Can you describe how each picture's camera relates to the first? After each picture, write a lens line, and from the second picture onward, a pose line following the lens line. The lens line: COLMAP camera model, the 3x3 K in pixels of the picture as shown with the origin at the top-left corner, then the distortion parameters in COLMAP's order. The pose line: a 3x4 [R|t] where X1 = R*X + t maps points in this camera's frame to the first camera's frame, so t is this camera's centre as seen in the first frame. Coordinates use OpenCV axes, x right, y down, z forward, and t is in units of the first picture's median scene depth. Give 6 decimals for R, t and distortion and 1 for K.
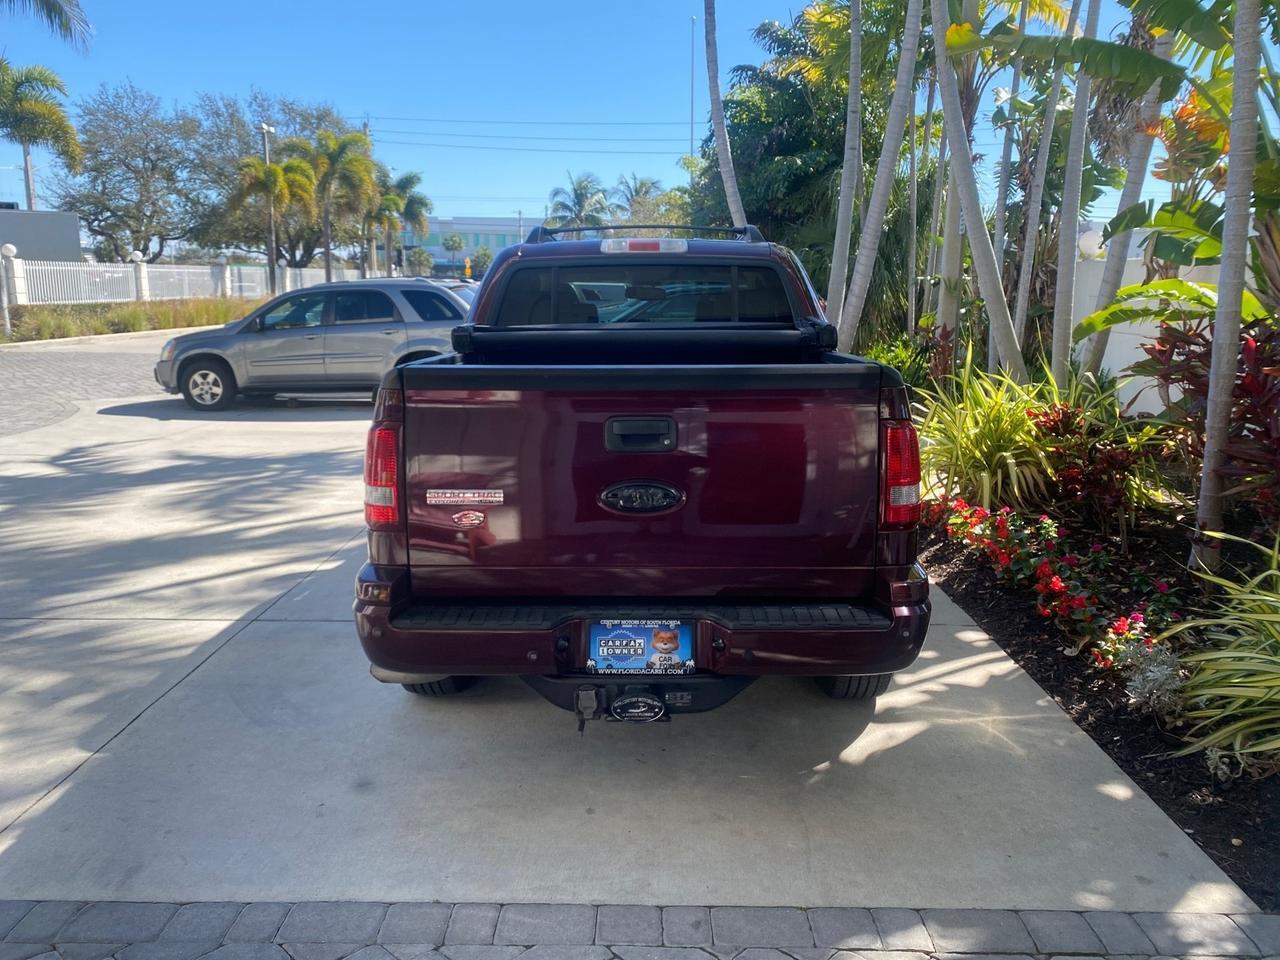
lens RADIAL K [[989.6, 0, 637.4], [0, 989.6, 473.1], [0, 0, 1]] dist [-0.000895, 0.012171]
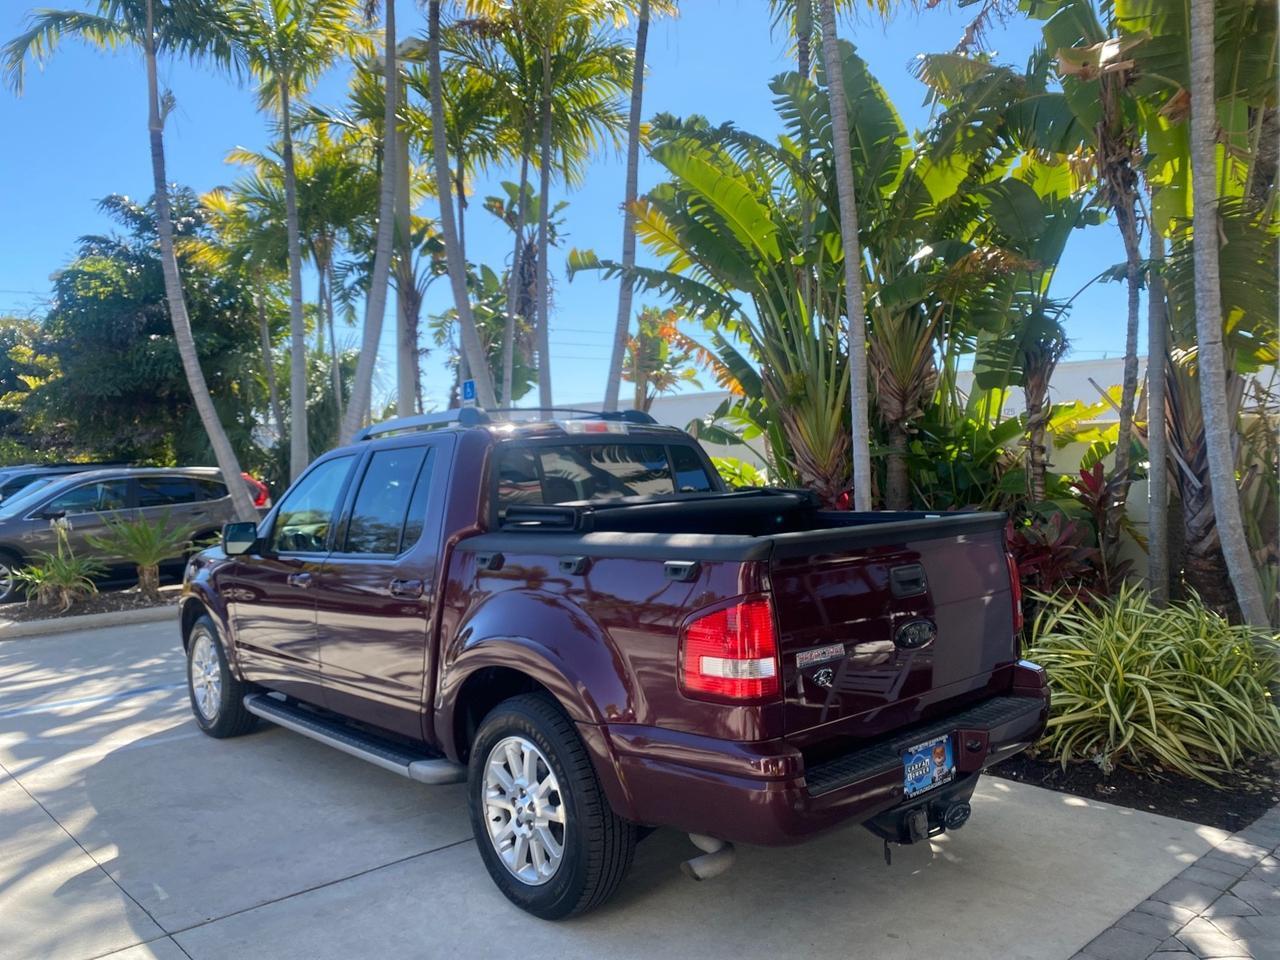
lens RADIAL K [[985.8, 0, 639.2], [0, 985.8, 477.2], [0, 0, 1]] dist [0.009201, -0.008004]
pose [[0.735344, -0.028993, 0.677073, -0.234805], [0.148116, 0.981806, -0.118822, -0.015894], [-0.661309, 0.187661, 0.726260, 0.073142]]
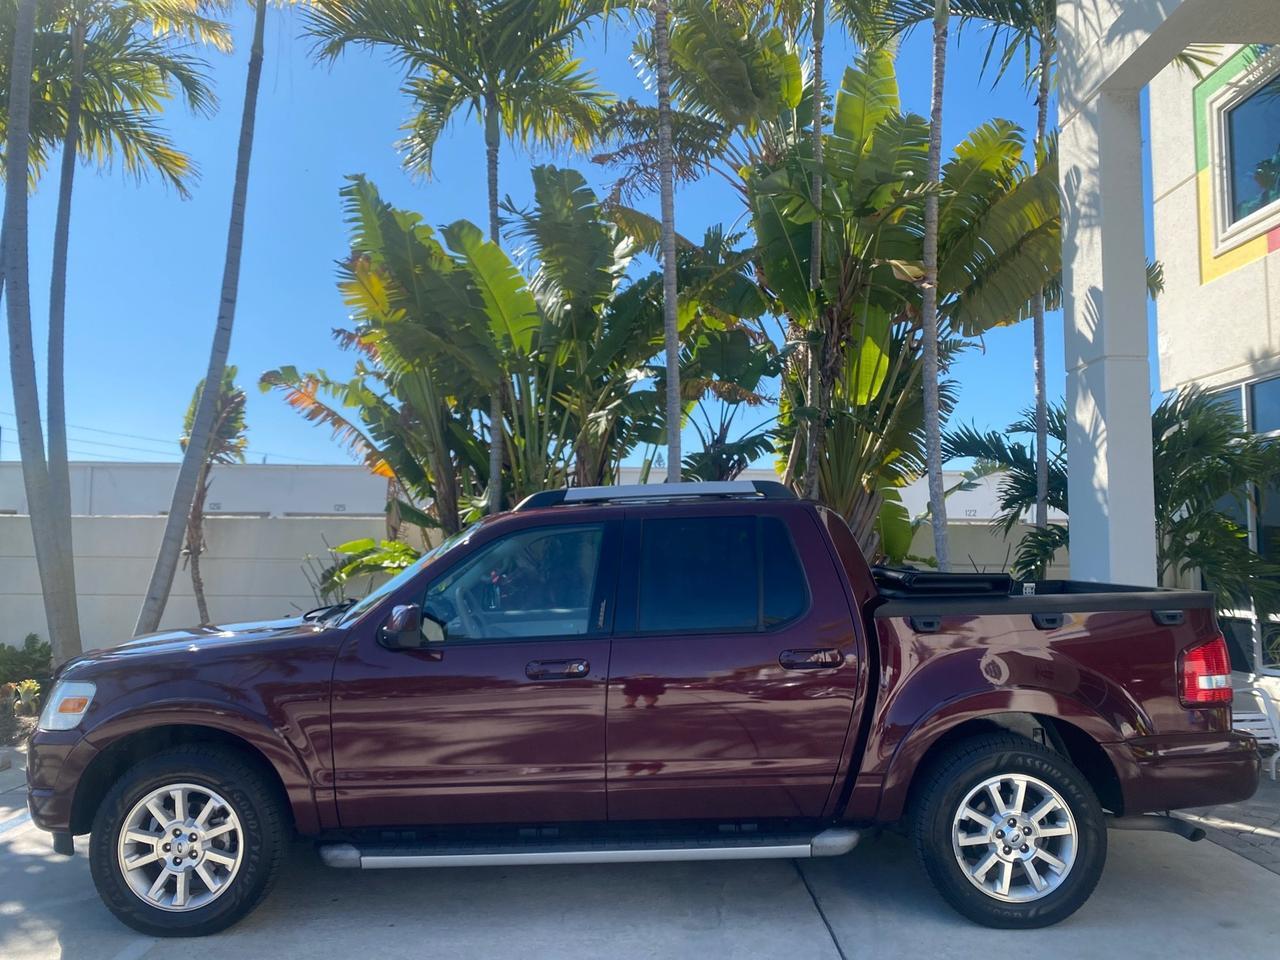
lens RADIAL K [[983.5, 0, 640.1], [0, 983.5, 476.8], [0, 0, 1]] dist [0.009304, -0.005822]
pose [[-0.025576, 0.078774, 0.996564, -0.398936], [0.178549, 0.981221, -0.072979, -0.075705], [-0.983598, 0.176070, -0.039160, 0.426886]]
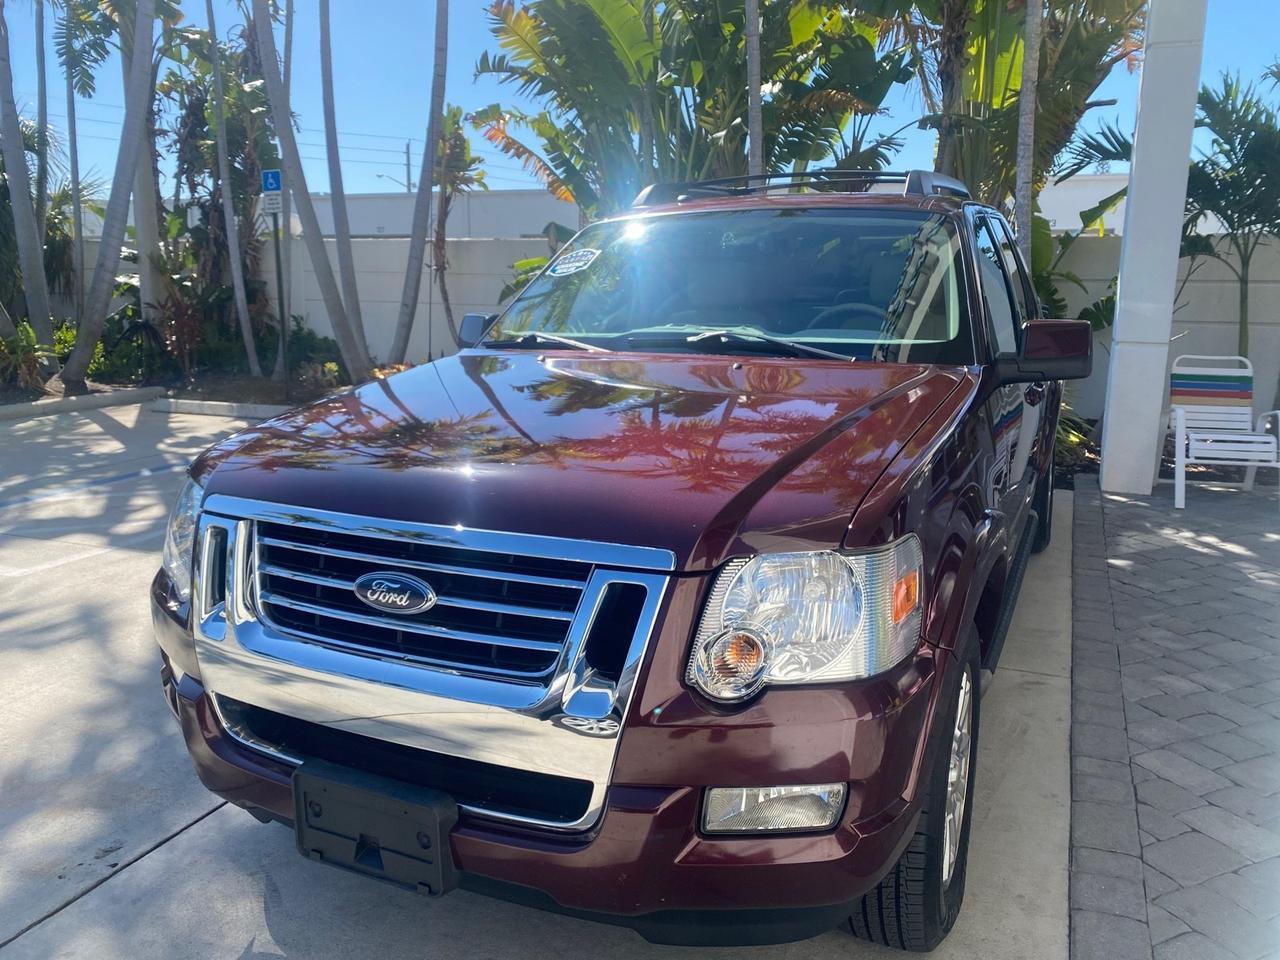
lens RADIAL K [[983.5, 0, 640.1], [0, 983.5, 476.8], [0, 0, 1]] dist [0.009304, -0.005822]
pose [[0.384378, -0.187443, 0.903946, -0.452278], [0.165547, 0.977293, 0.132258, -0.030967], [-0.908211, 0.098809, 0.406681, 0.195122]]
